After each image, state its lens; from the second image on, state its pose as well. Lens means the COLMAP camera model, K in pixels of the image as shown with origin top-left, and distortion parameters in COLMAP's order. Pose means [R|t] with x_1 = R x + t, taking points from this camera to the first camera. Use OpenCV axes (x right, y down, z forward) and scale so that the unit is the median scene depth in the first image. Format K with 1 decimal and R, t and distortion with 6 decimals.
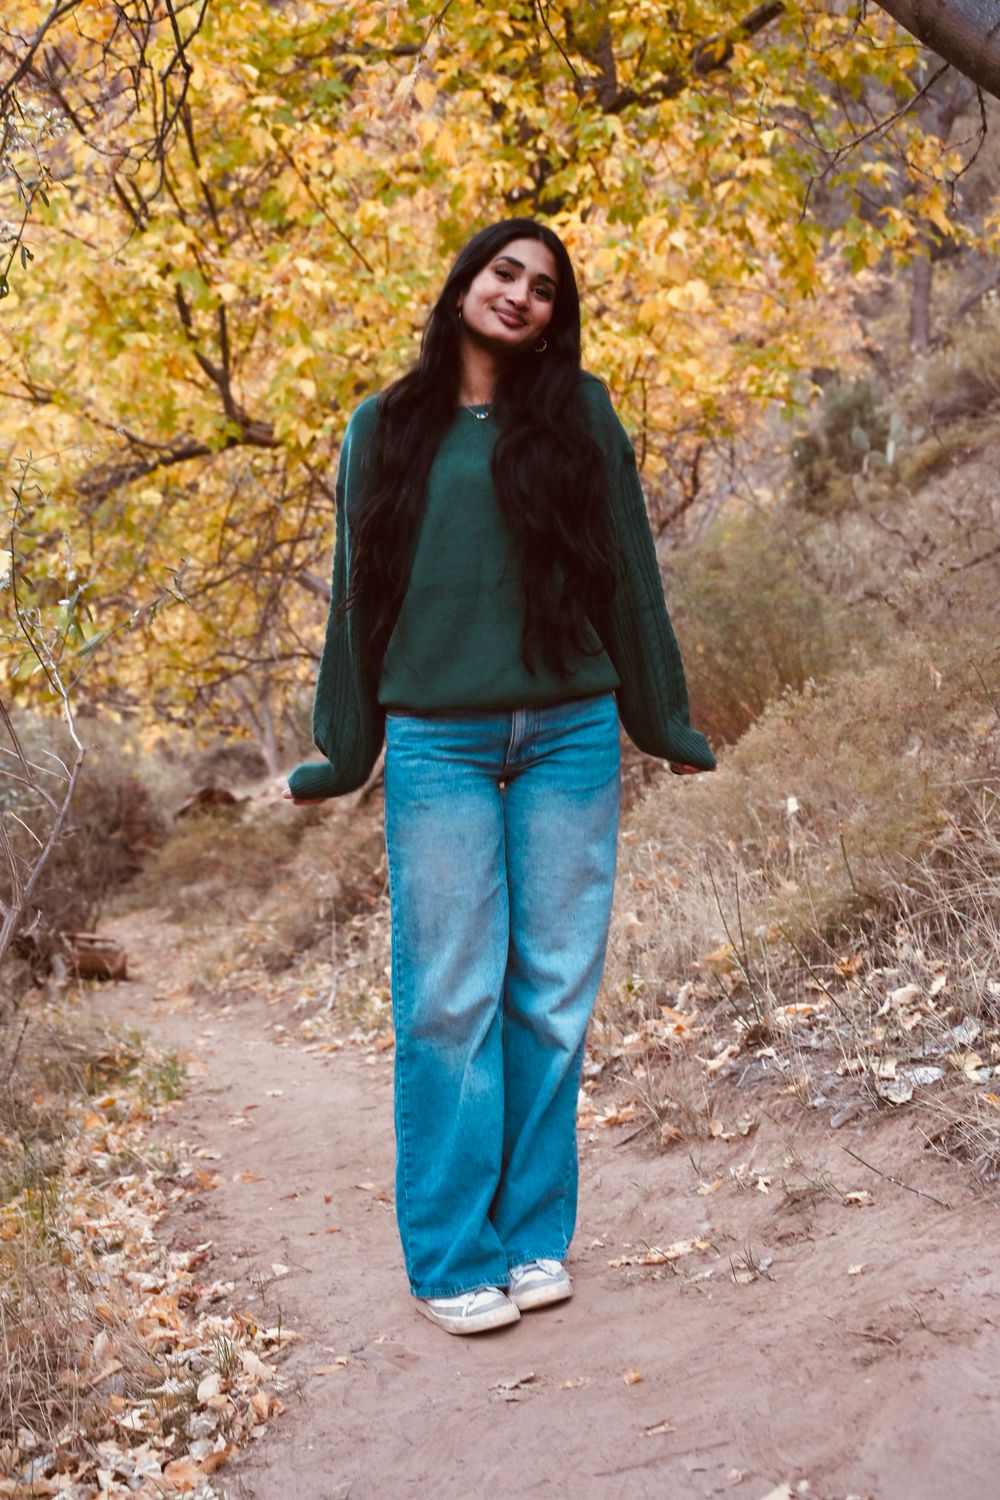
lens RADIAL K [[1979.1, 0, 480.8], [0, 1979.1, 745.5], [0, 0, 1]] dist [0.038665, 0.000000]
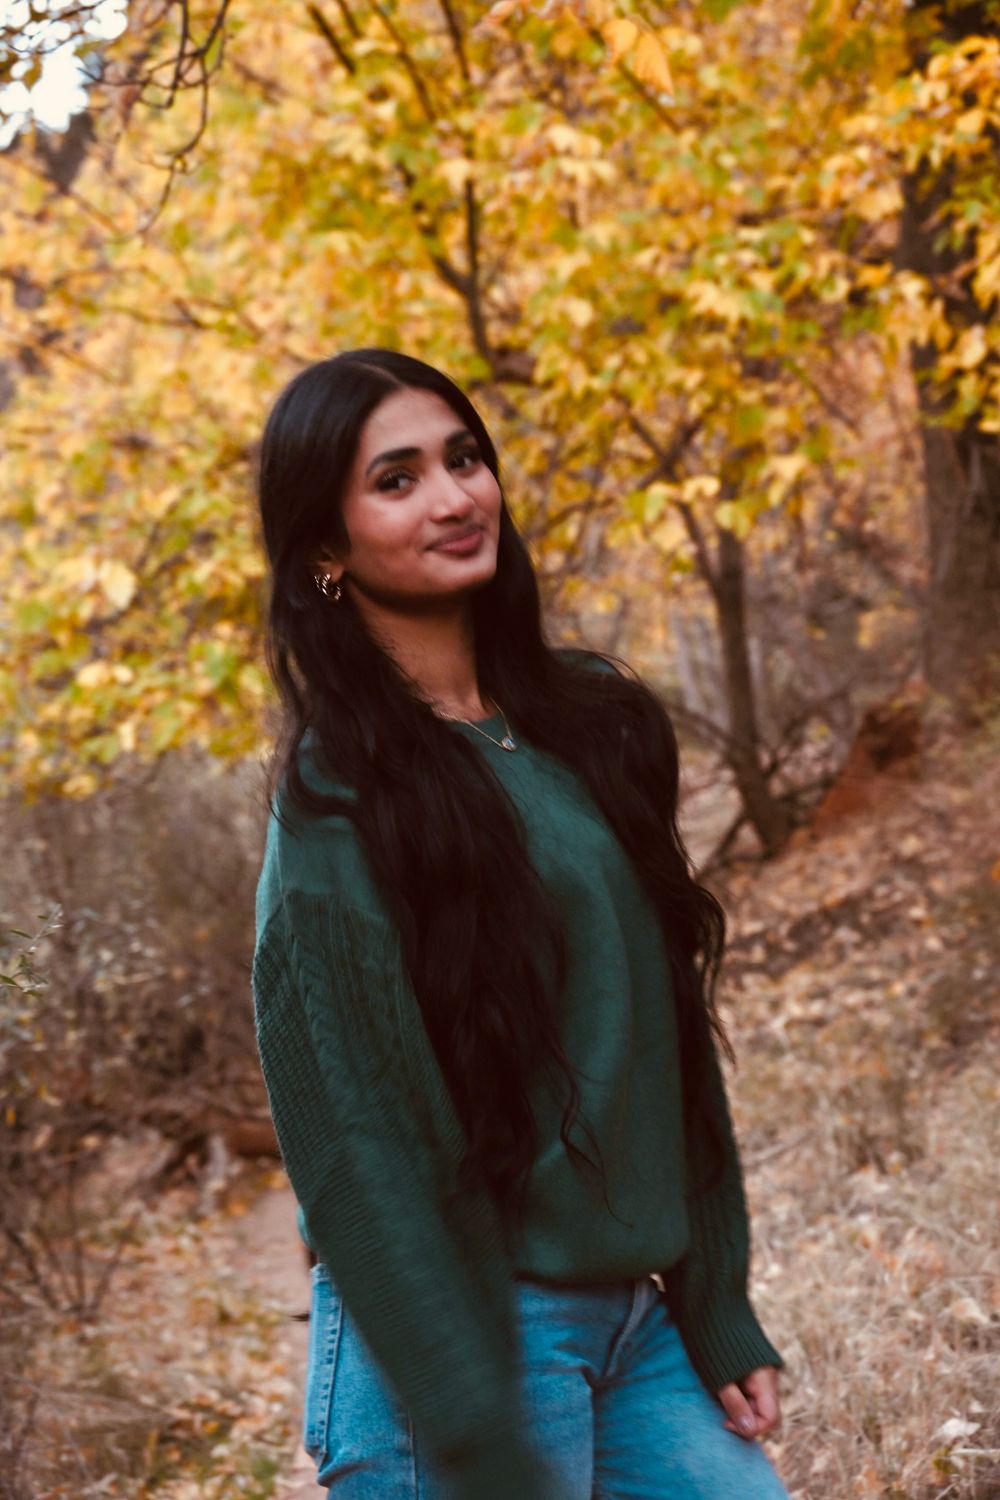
lens RADIAL K [[2807.8, 0, 499.9], [0, 2807.8, 740.9], [0, 0, 1]] dist [0.054771, 0.000000]
pose [[0.986486, 0.012657, -0.163359, 0.044671], [-0.009929, 0.999797, 0.017510, -0.059294], [0.163547, -0.015651, 0.986411, 0.078686]]
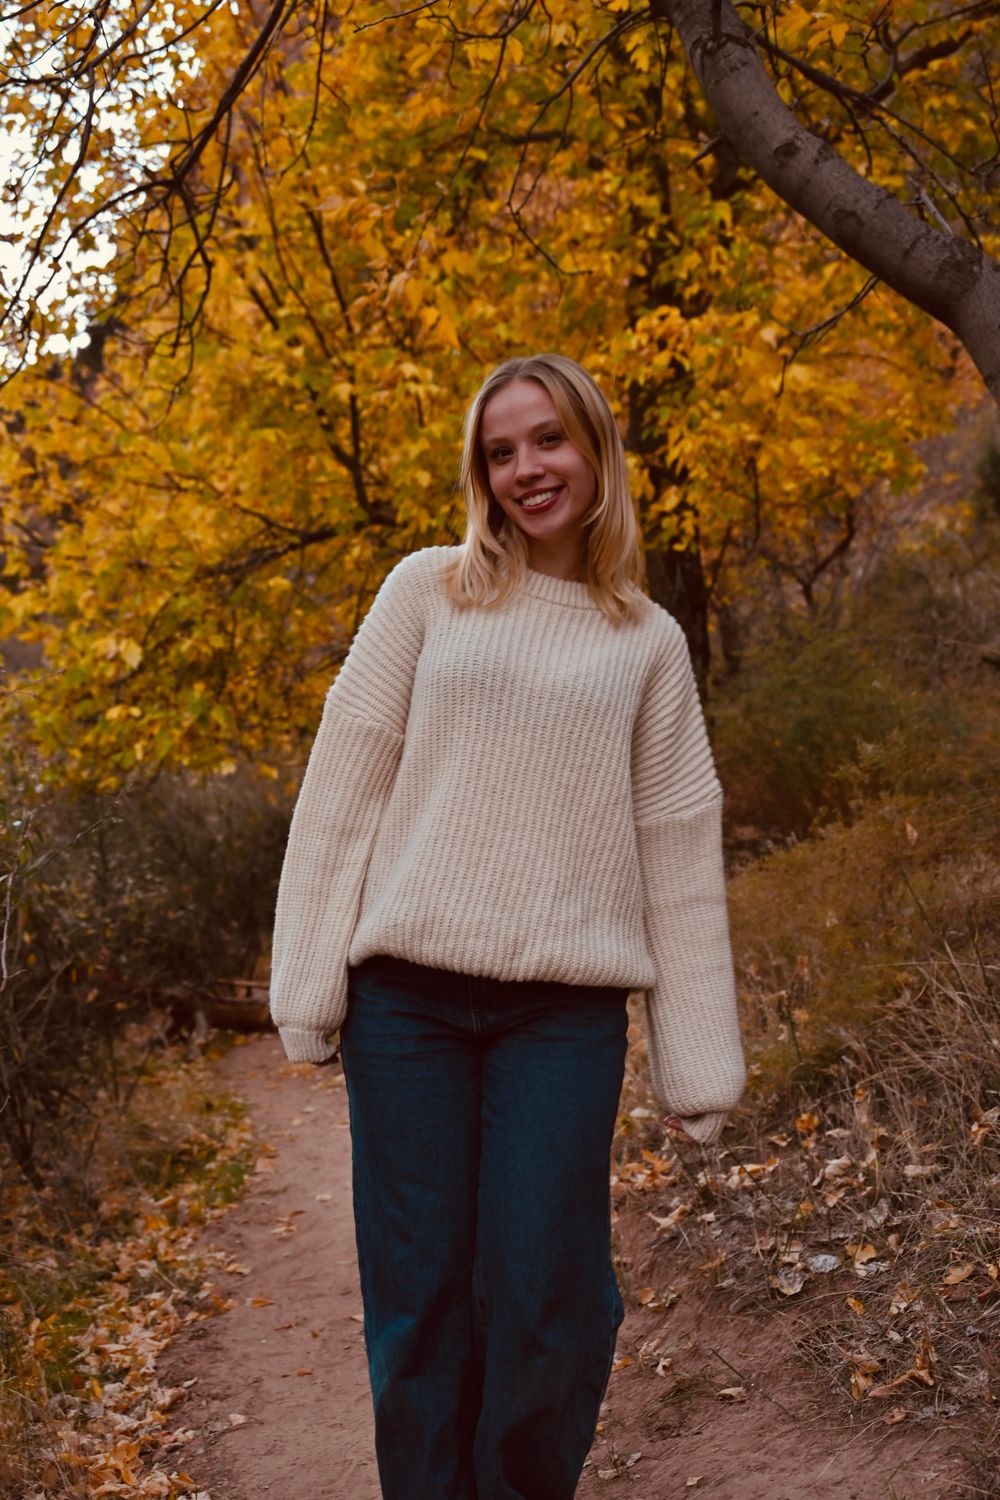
lens RADIAL K [[1941.1, 0, 478.5], [0, 1941.1, 749.5], [0, 0, 1]] dist [0.062958, 0.000000]
pose [[0.993252, -0.005064, -0.115865, 0.065520], [0.005397, 0.999982, 0.002567, -0.043632], [0.115850, -0.003175, 0.993262, -0.017997]]
